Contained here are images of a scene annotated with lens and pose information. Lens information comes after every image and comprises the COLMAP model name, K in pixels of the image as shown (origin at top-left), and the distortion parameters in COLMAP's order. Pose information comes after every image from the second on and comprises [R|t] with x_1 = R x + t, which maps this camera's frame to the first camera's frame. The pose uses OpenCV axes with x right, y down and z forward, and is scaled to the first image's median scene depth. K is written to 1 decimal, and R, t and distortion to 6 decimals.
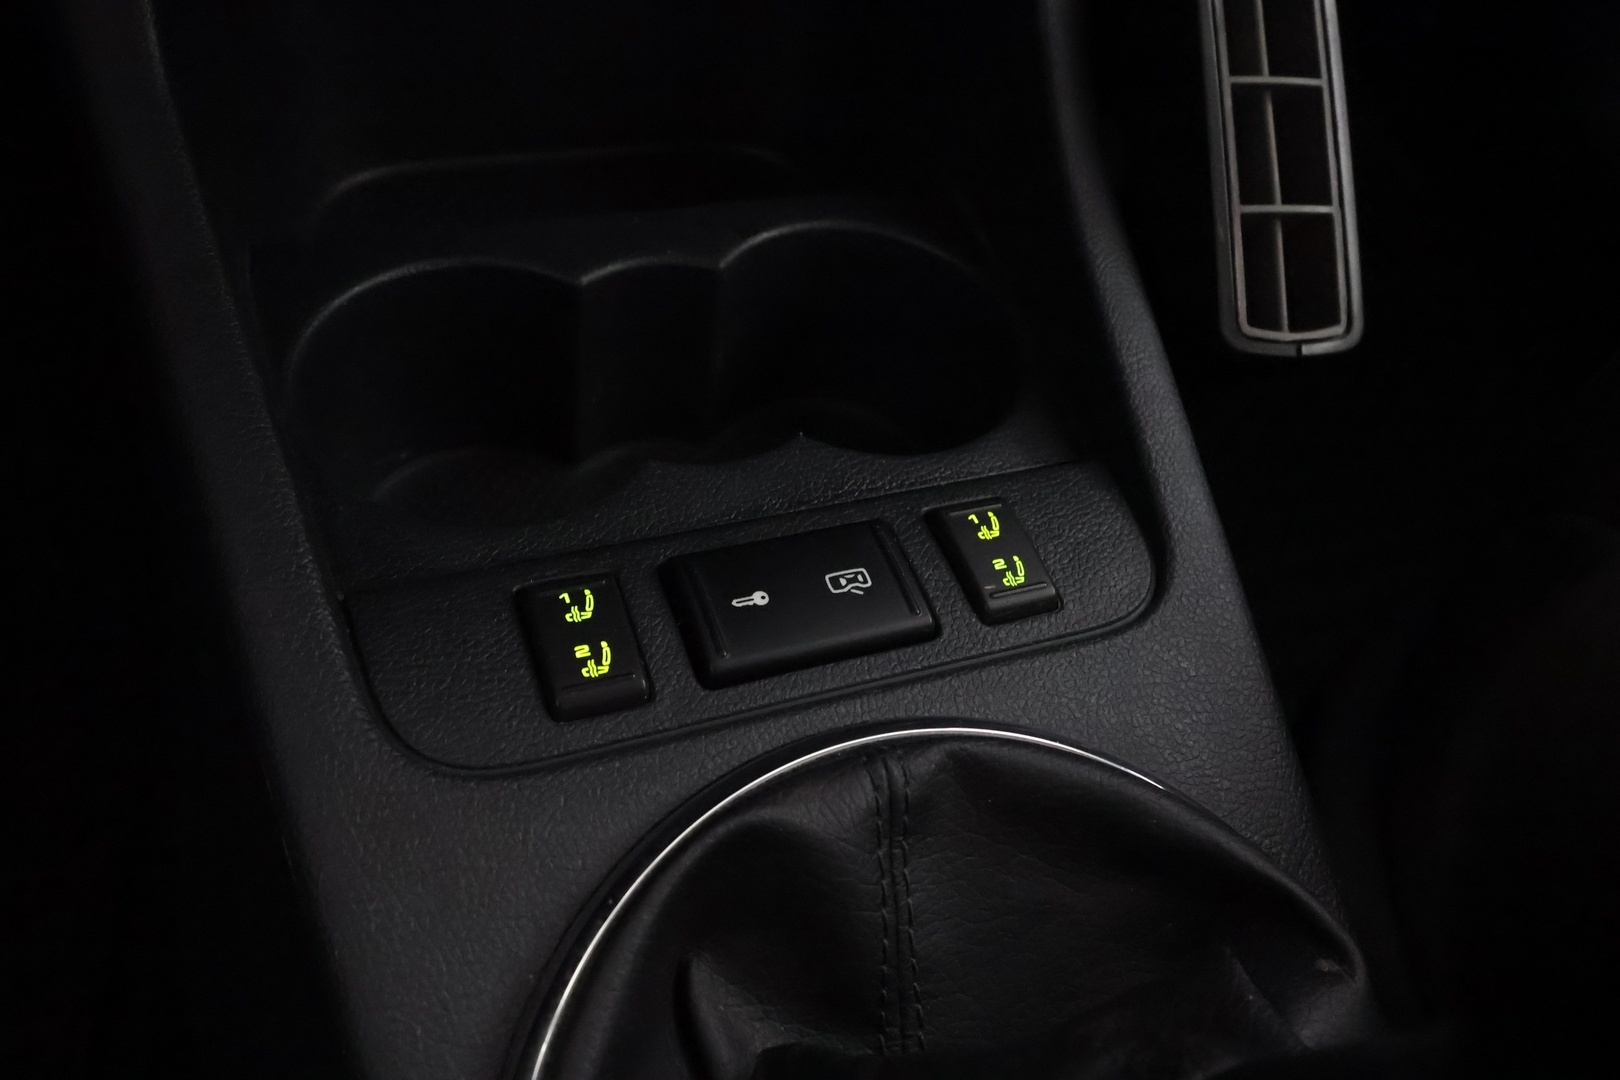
lens RADIAL K [[1270.9, 0, 808.1], [0, 1270.9, 538.3], [0, 0, 1]] dist [0.000243, 0.000404]
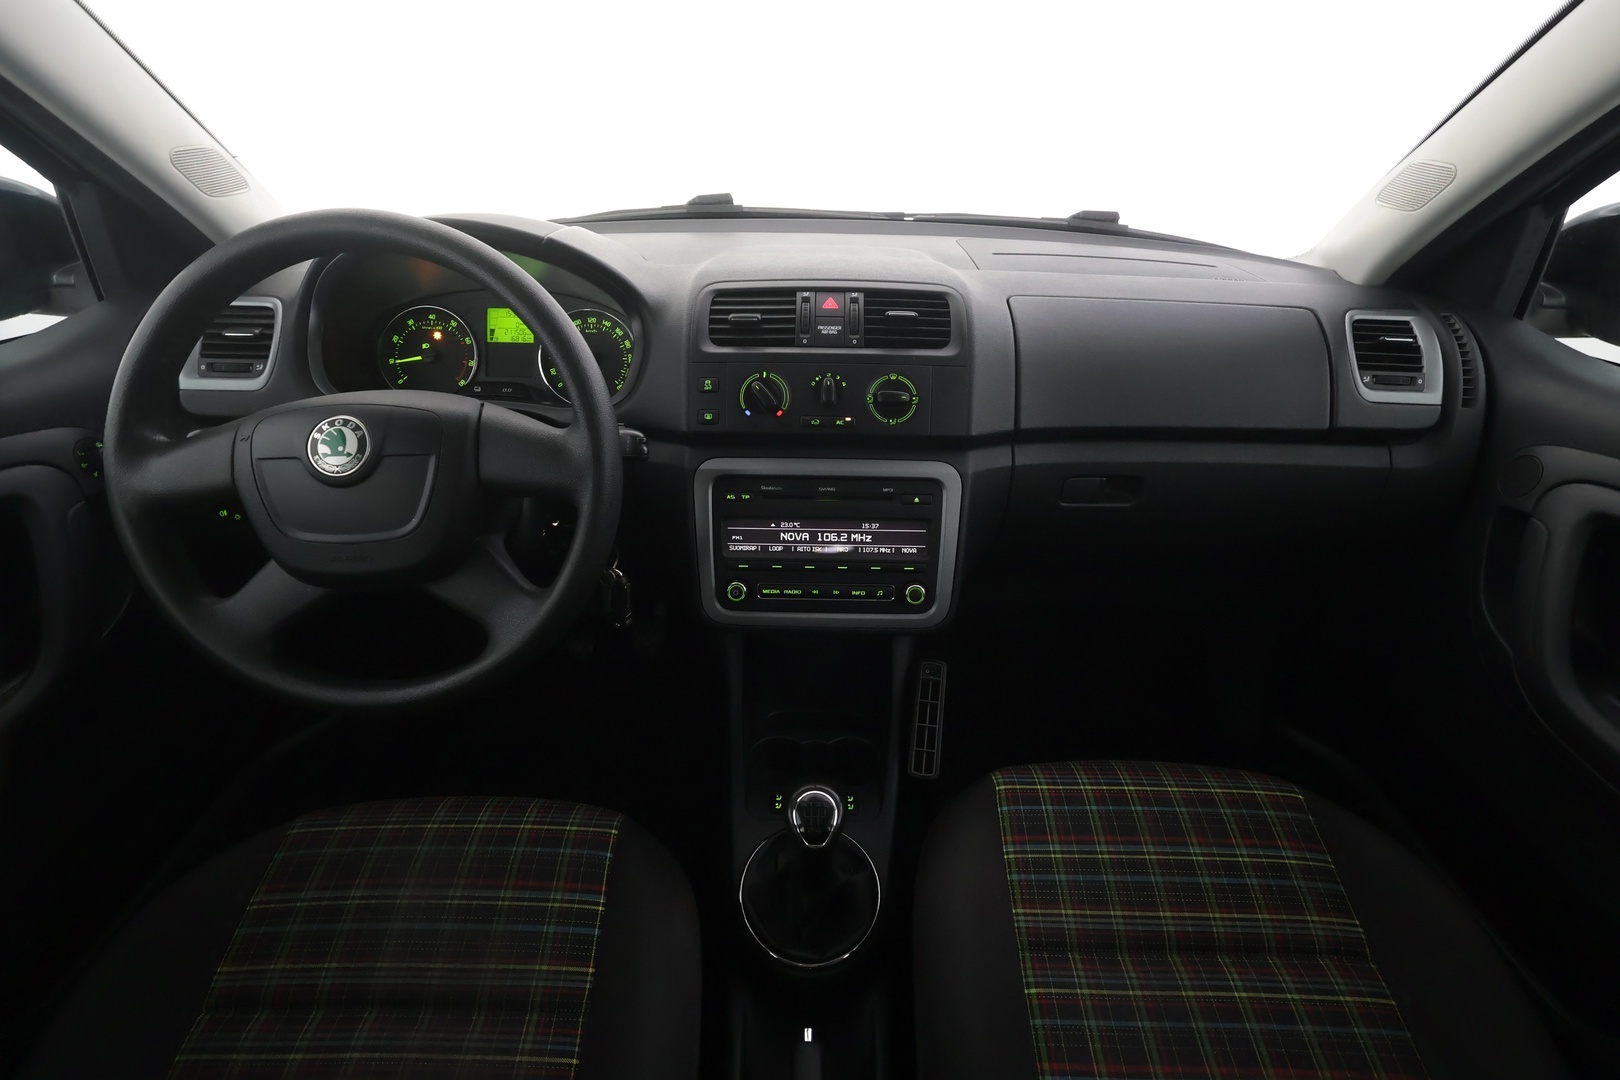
lens RADIAL K [[750.9, 0, 814.1], [0, 750.9, 543.2], [0, 0, 1]] dist [-0.000215, 0.001811]
pose [[0.922478, 0.047496, -0.383116, 1.314774], [-0.189359, 0.920486, -0.341830, 0.125695], [0.336417, 0.387878, 0.858123, -2.588106]]
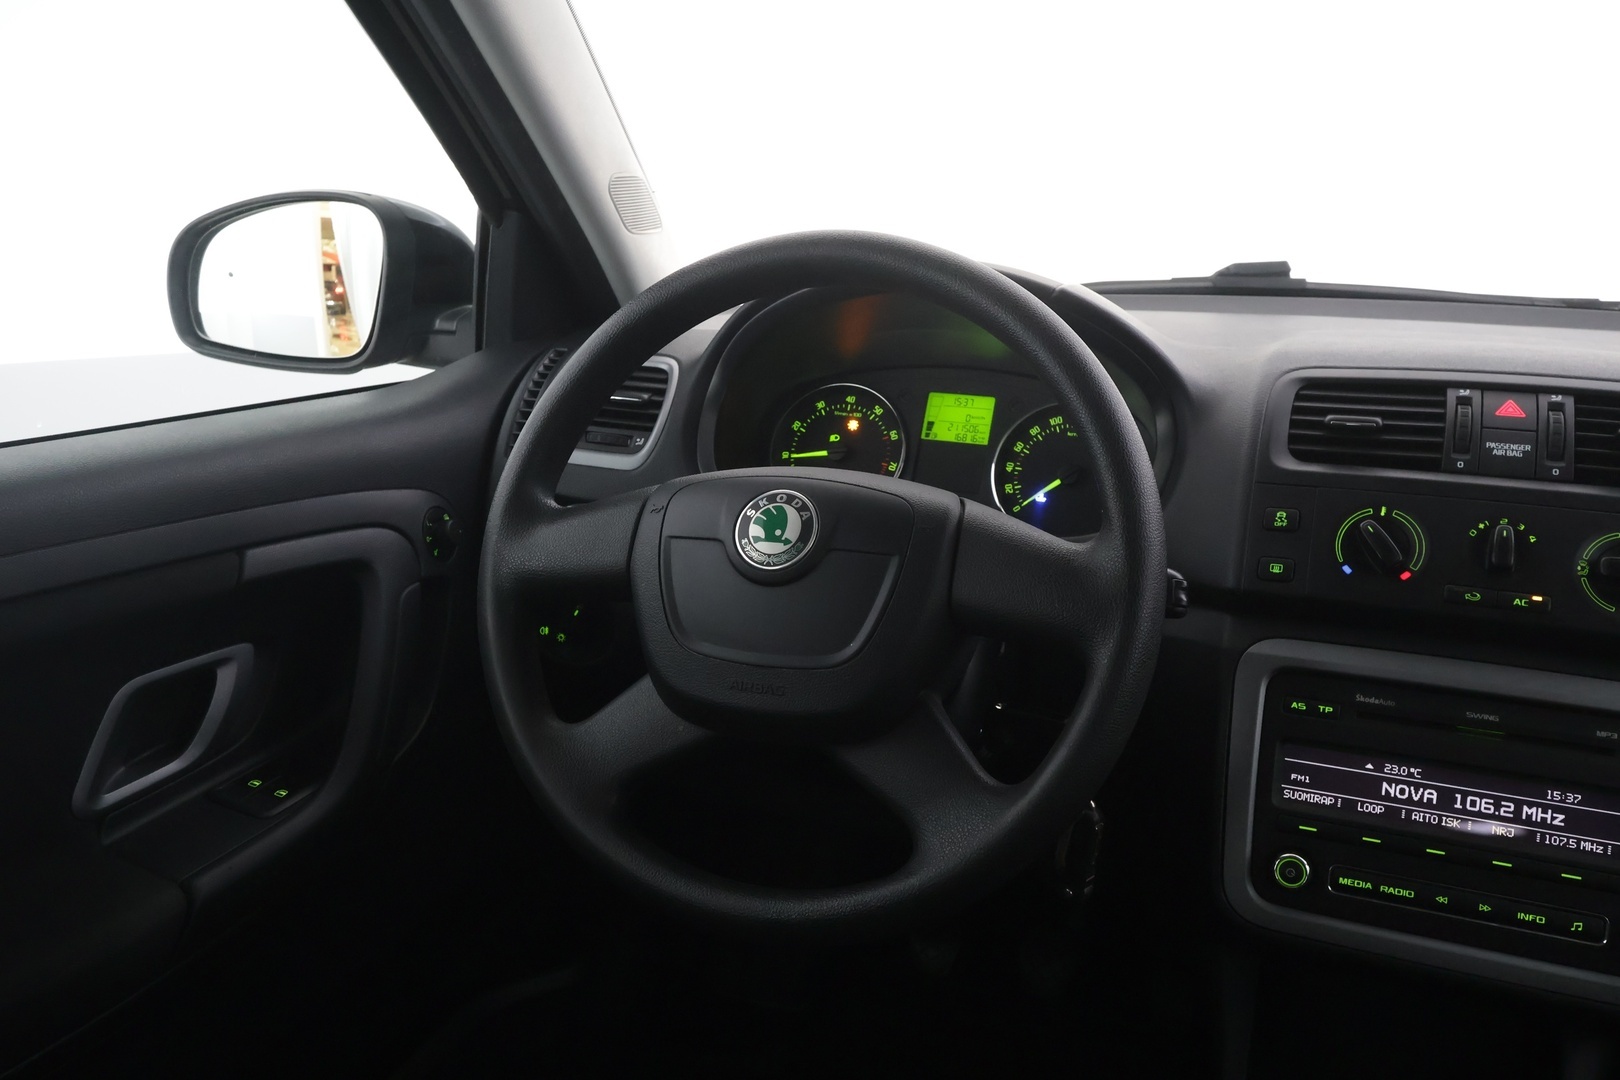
lens RADIAL K [[1270.9, 0, 809.4], [0, 1270.9, 541.5], [0, 0, 1]] dist [0.000243, 0.000404]
pose [[0.725476, 0.036929, -0.687257, 1.042143], [-0.455610, 0.774206, -0.439346, 0.557542], [0.515854, 0.631855, 0.578493, -2.778399]]
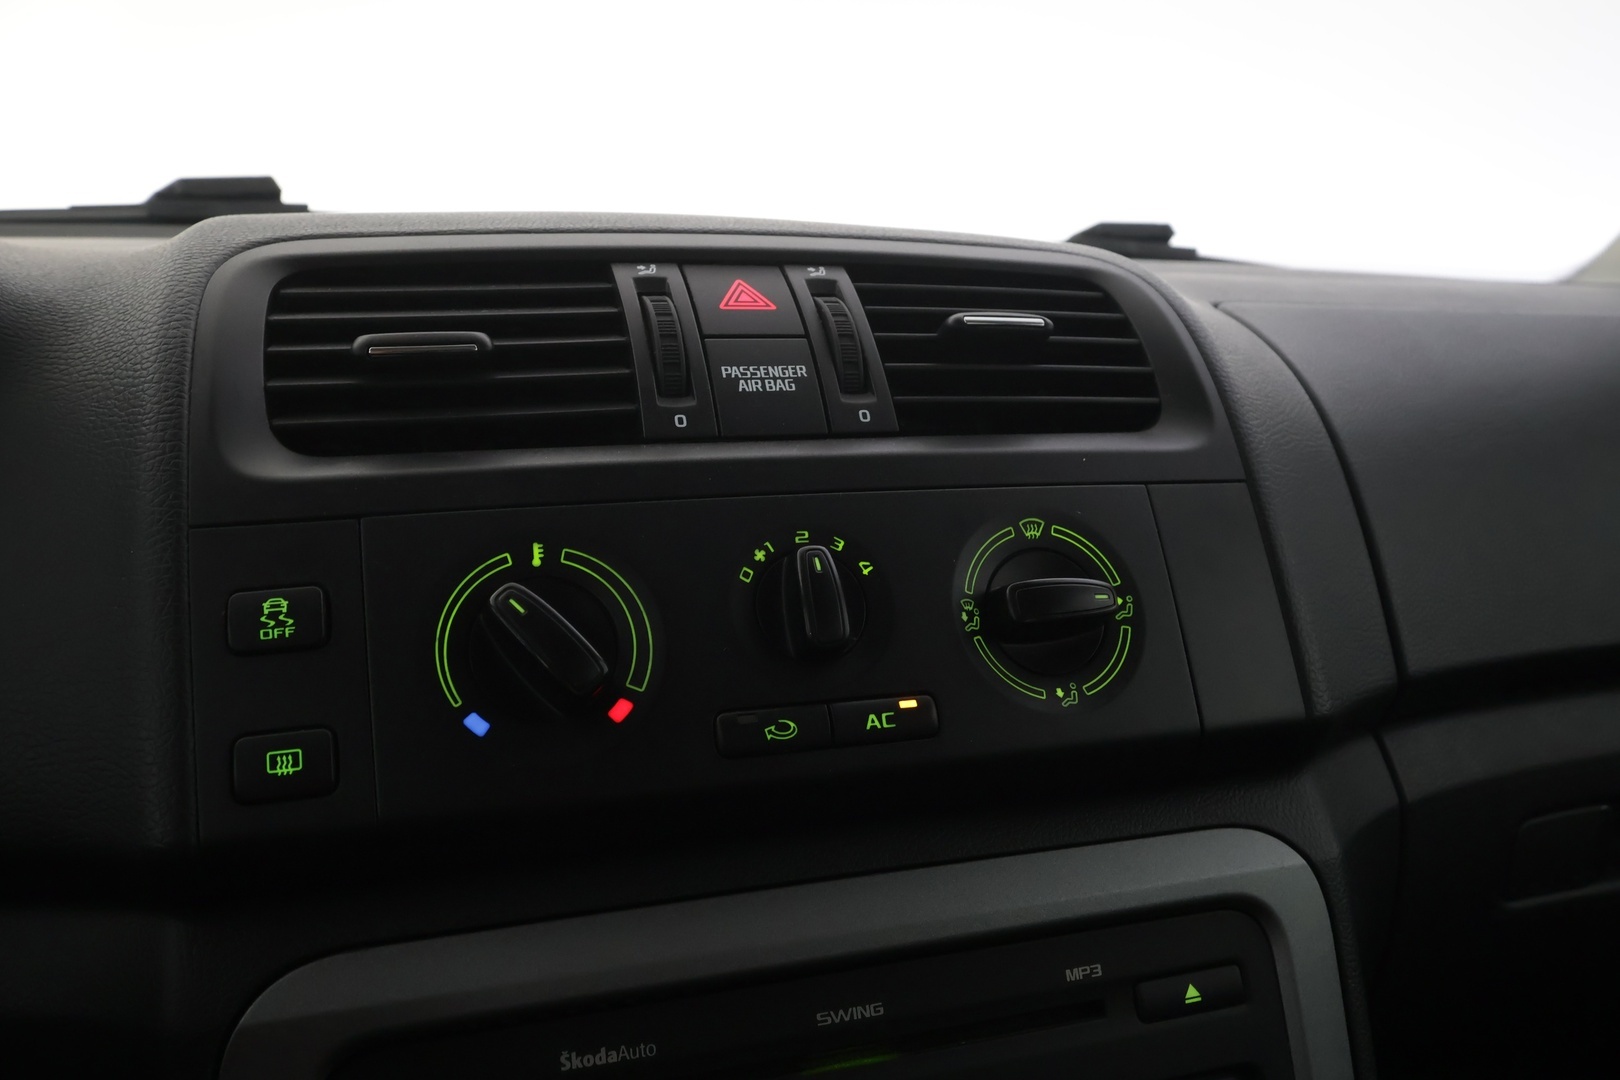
lens RADIAL K [[1270.9, 0, 815.4], [0, 1270.9, 540.8], [0, 0, 1]] dist [0.000243, 0.000404]
pose [[0.988820, -0.133973, -0.065462, 0.250805], [0.064446, 0.779877, -0.622606, -0.768177], [0.134465, 0.611427, 0.779793, -1.191613]]
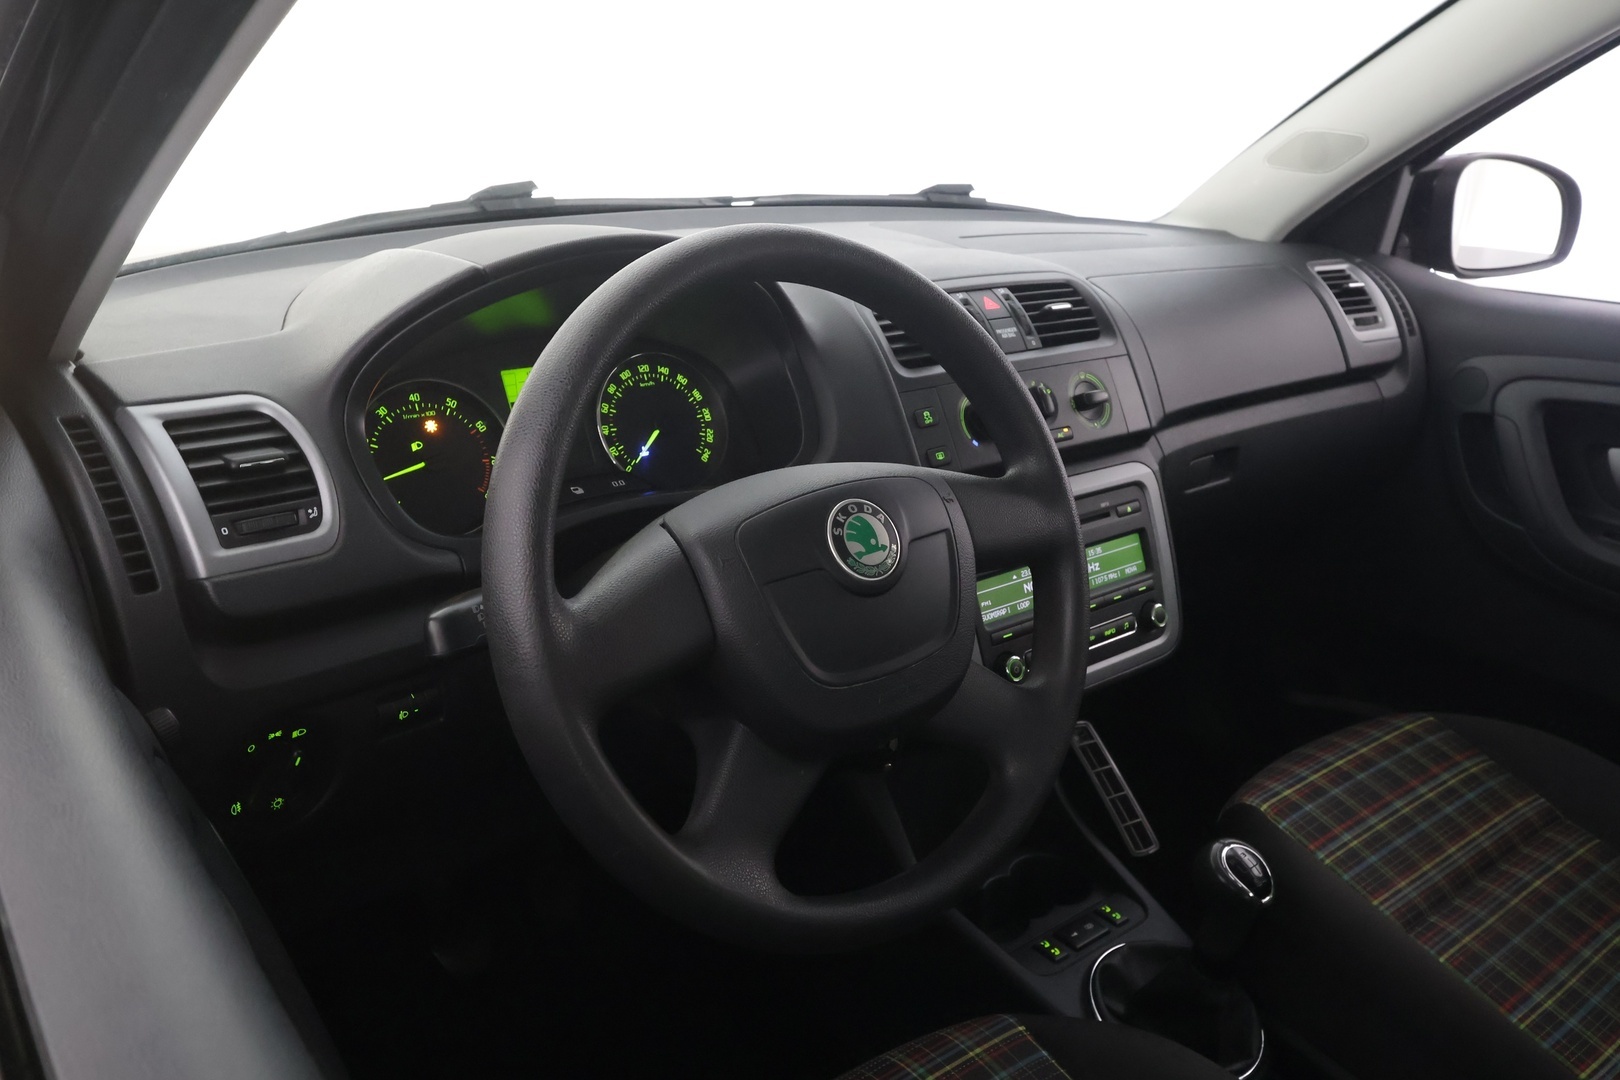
lens RADIAL K [[1270.9, 0, 803.8], [0, 1270.9, 544.1], [0, 0, 1]] dist [0.000243, 0.000404]
pose [[0.943871, -0.226289, 0.240627, -1.766440], [0.311936, 0.850247, -0.424000, 0.493801], [-0.108646, 0.475261, 0.873111, -3.646875]]
